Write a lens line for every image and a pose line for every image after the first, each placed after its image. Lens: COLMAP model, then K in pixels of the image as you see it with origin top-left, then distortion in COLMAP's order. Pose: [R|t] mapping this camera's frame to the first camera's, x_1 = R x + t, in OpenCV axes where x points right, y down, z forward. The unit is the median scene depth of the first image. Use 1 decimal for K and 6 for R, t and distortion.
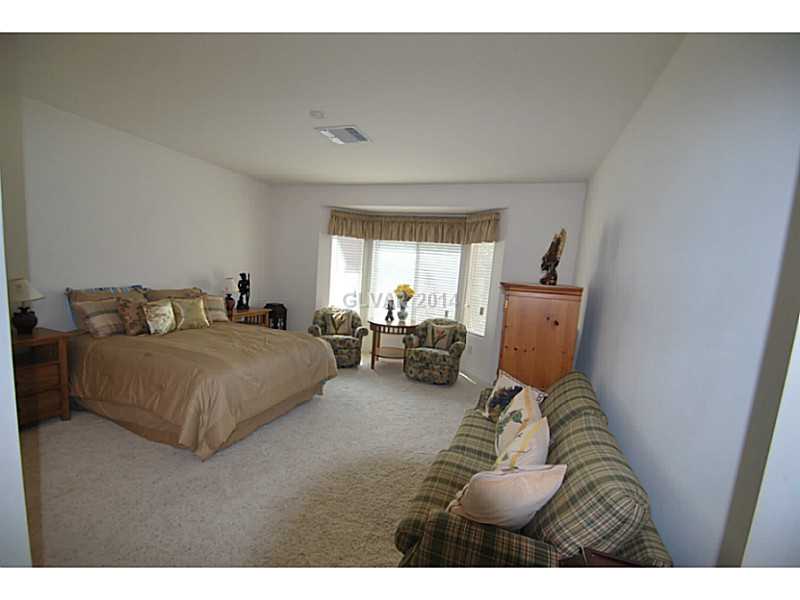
lens RADIAL K [[353.6, 0, 402.6], [0, 353.6, 302.4], [0, 0, 1]] dist [0.000731, -0.000049]
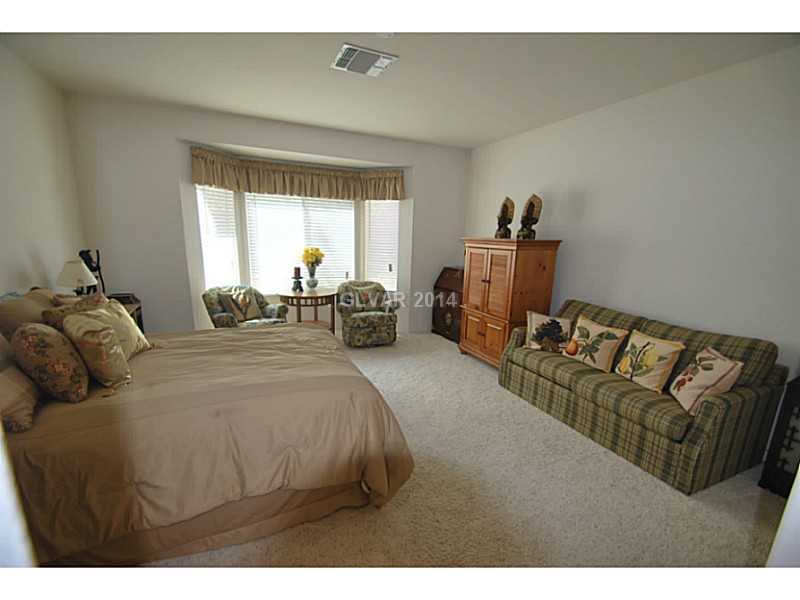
lens RADIAL K [[353.6, 0, 400.7], [0, 353.6, 304.0], [0, 0, 1]] dist [0.000731, -0.000049]
pose [[0.706265, -0.186752, 0.682872, -0.457406], [0.090932, 0.980519, 0.174107, -0.046488], [-0.702084, -0.060871, 0.709488, 0.221413]]
